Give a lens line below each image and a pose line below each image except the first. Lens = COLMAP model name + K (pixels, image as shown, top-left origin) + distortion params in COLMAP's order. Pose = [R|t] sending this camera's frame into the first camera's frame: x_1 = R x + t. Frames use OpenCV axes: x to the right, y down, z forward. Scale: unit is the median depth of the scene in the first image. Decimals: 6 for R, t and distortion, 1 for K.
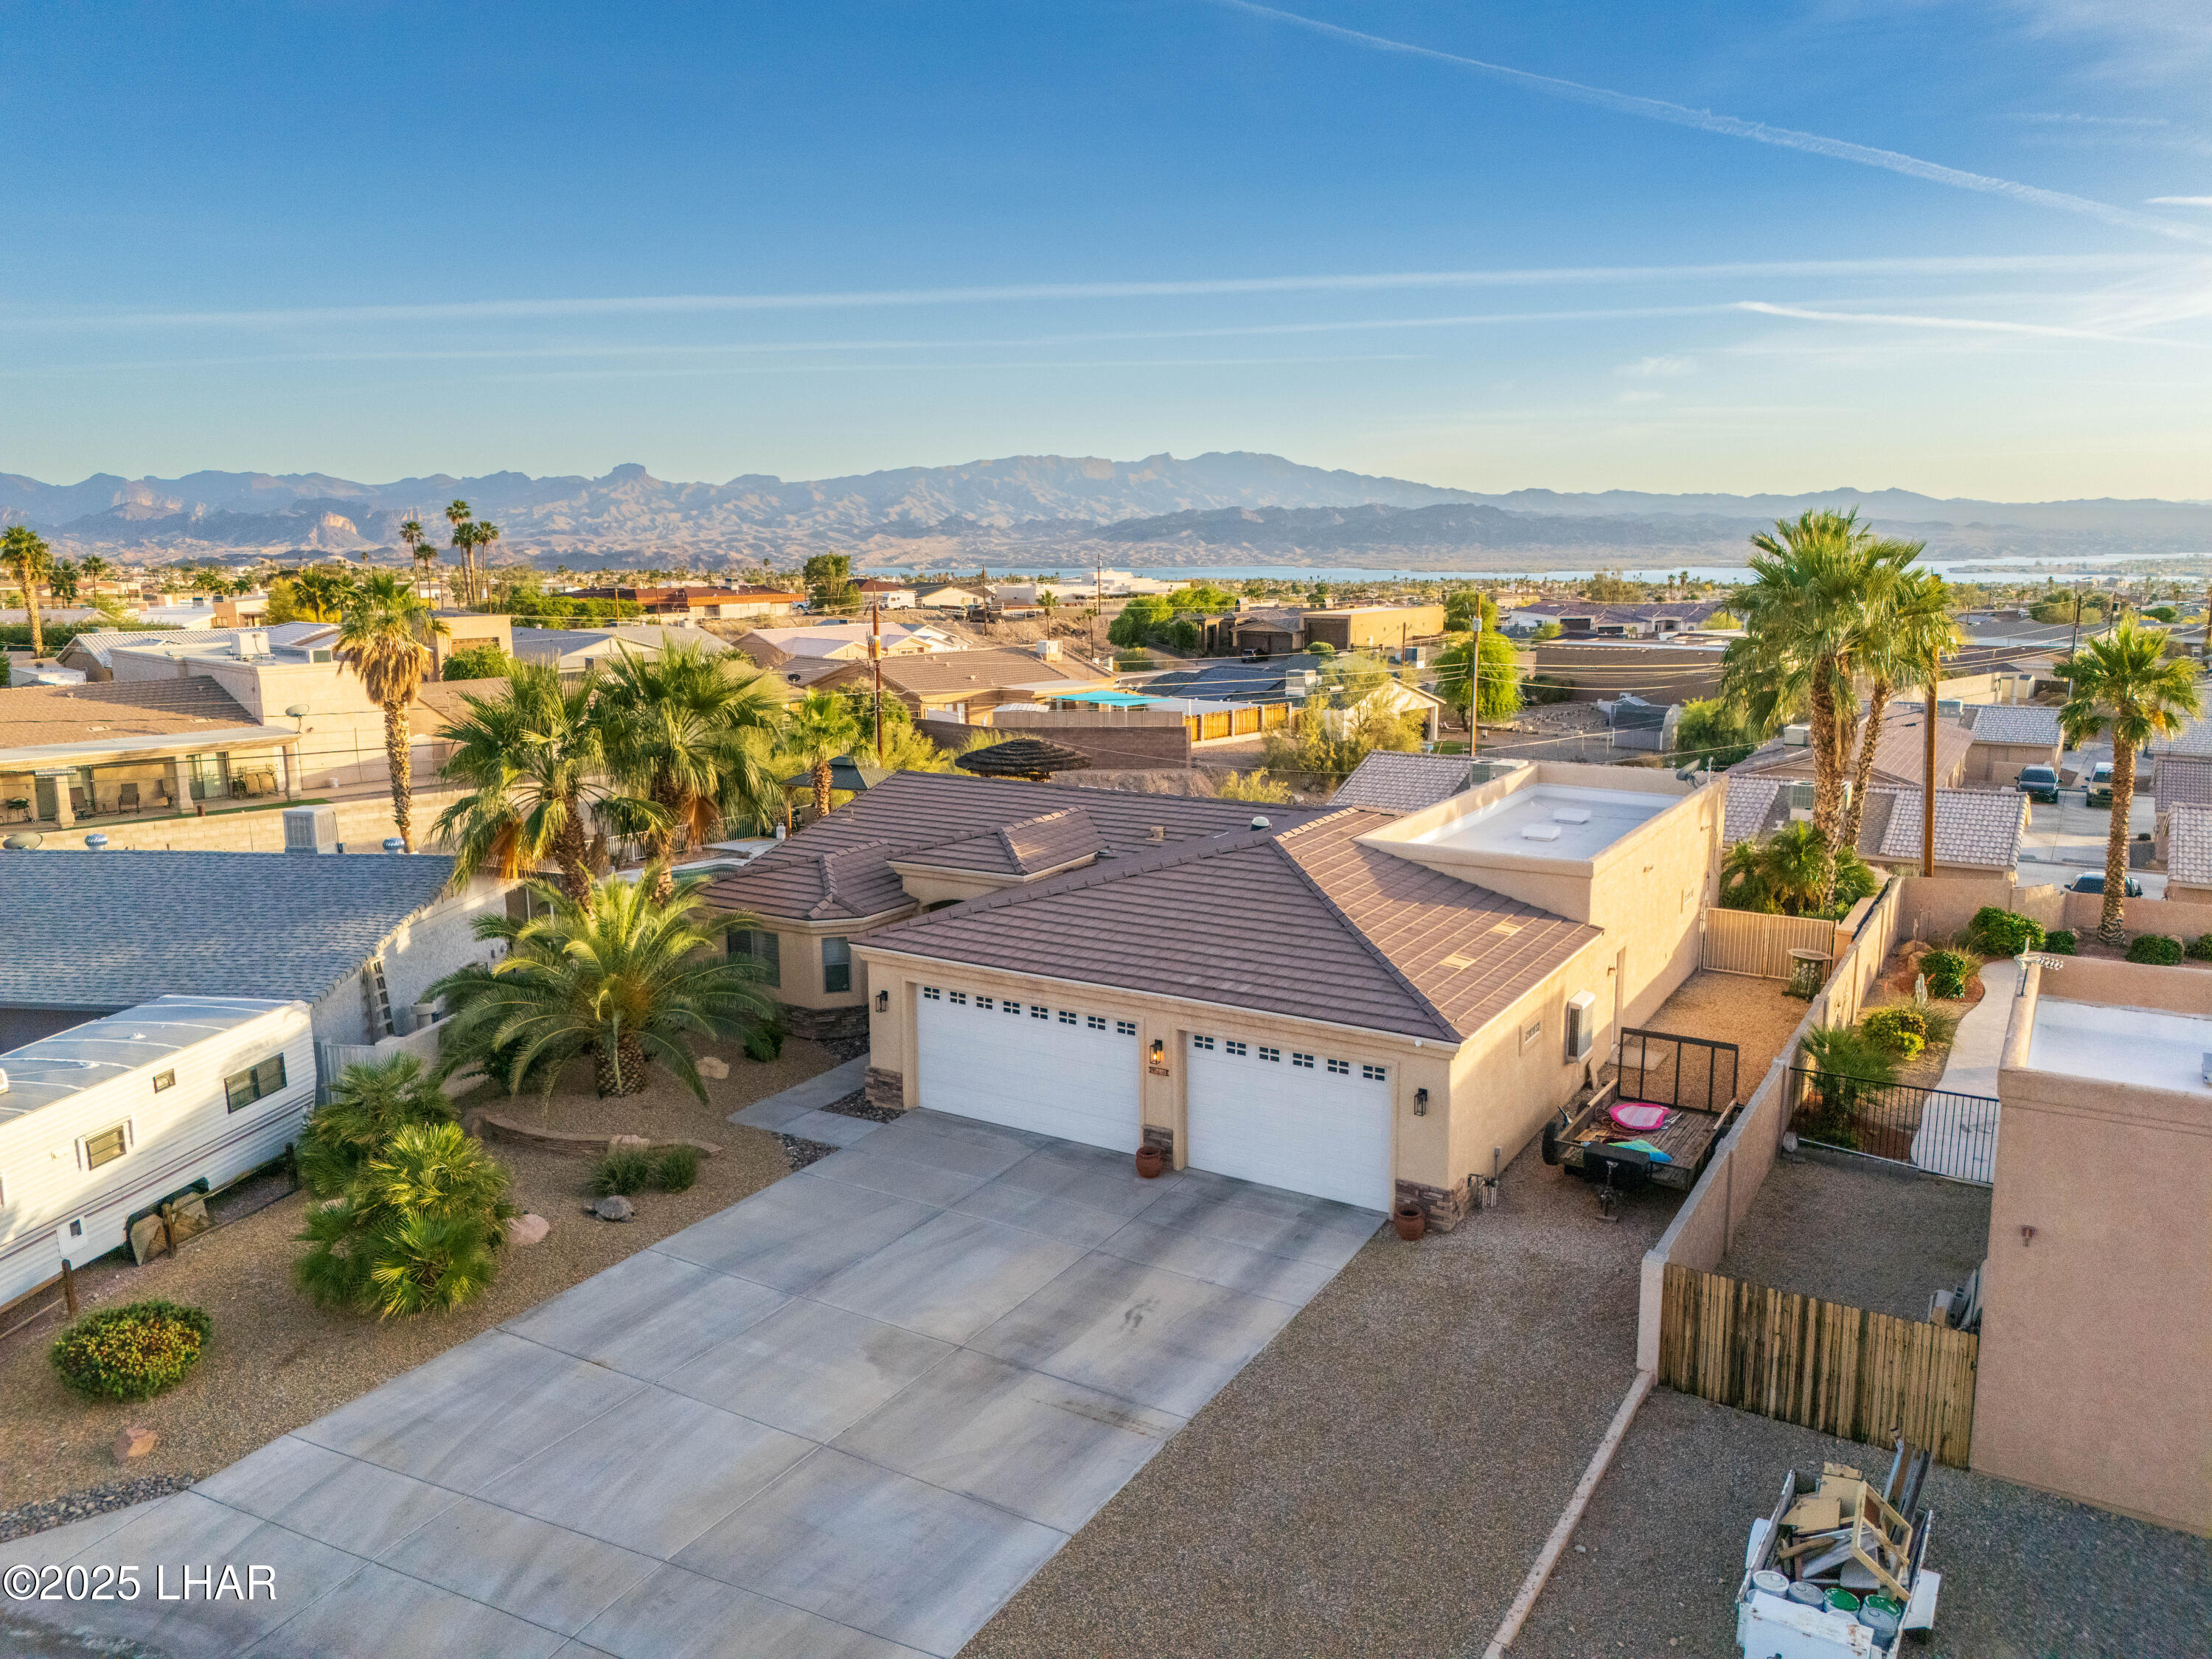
lens RADIAL K [[1633.8, 0, 1122.4], [0, 1633.8, 822.6], [0, 0, 1]] dist [0.113098, -0.142666]
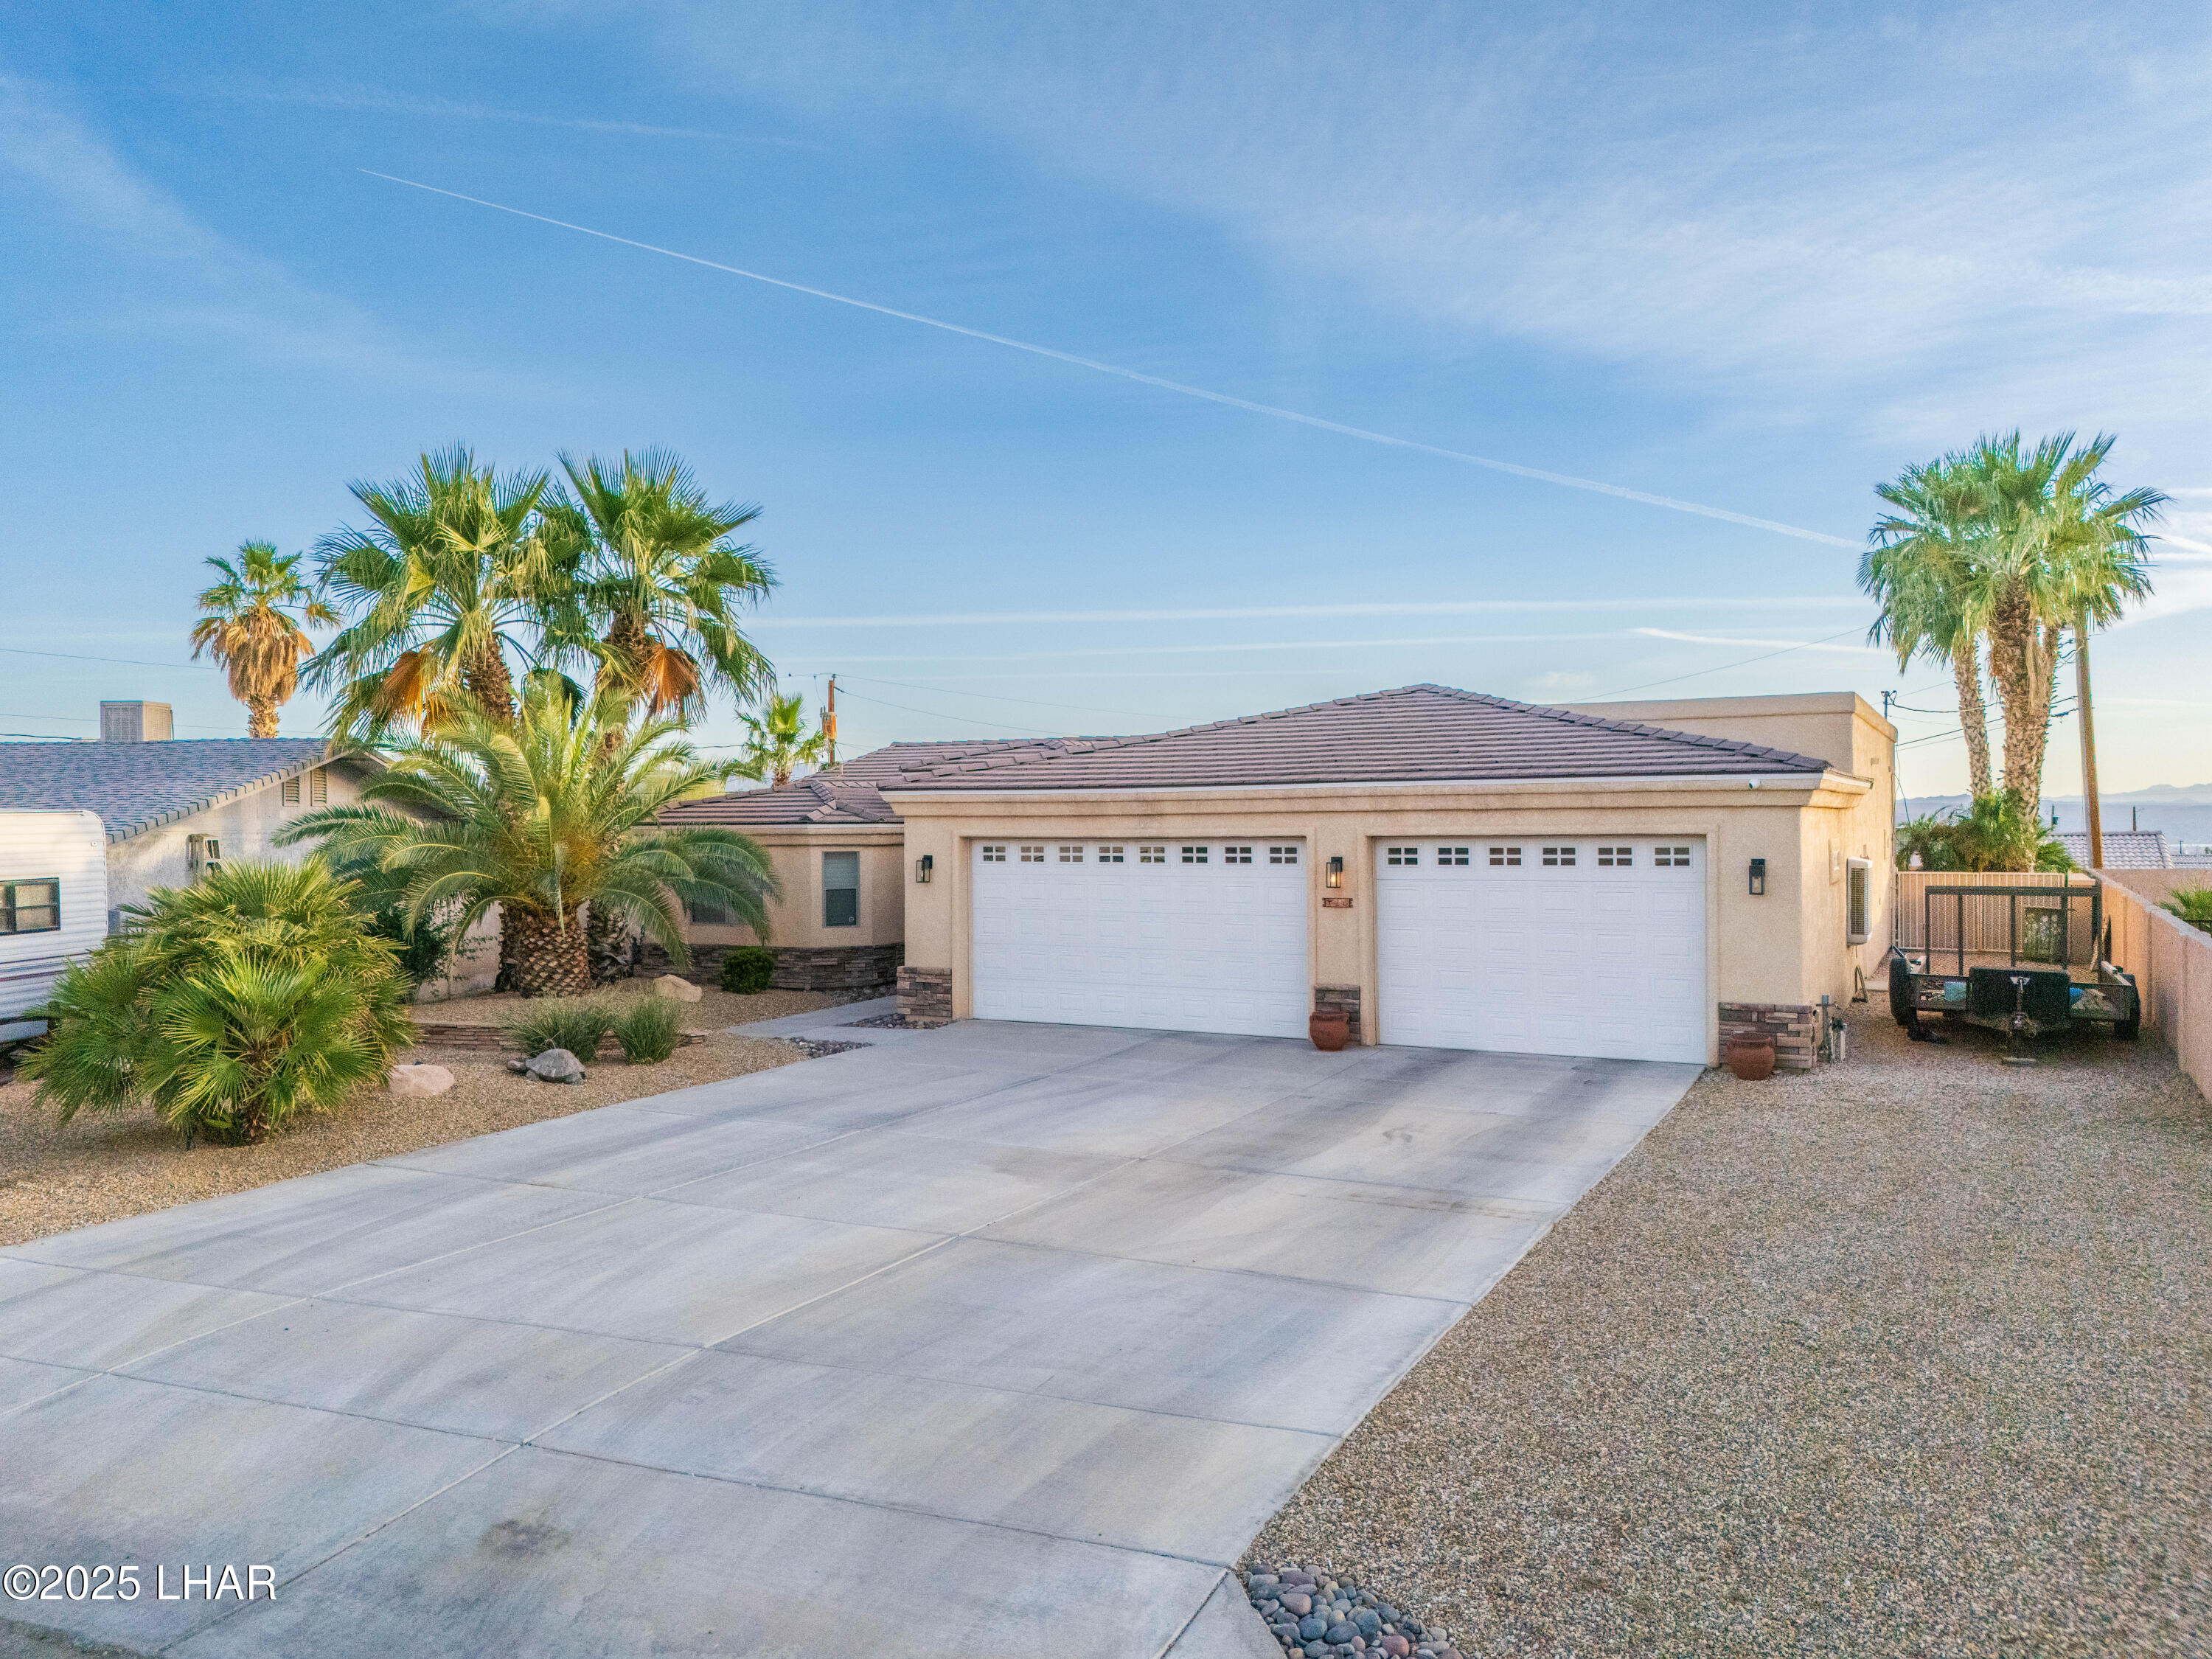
lens RADIAL K [[1633.8, 0, 1122.4], [0, 1633.8, 822.6], [0, 0, 1]] dist [0.113098, -0.142666]
pose [[0.997852, -0.001347, 0.065495, -0.117858], [0.013471, 0.982640, -0.185033, 0.249178], [-0.064109, 0.185518, 0.980547, 0.304300]]
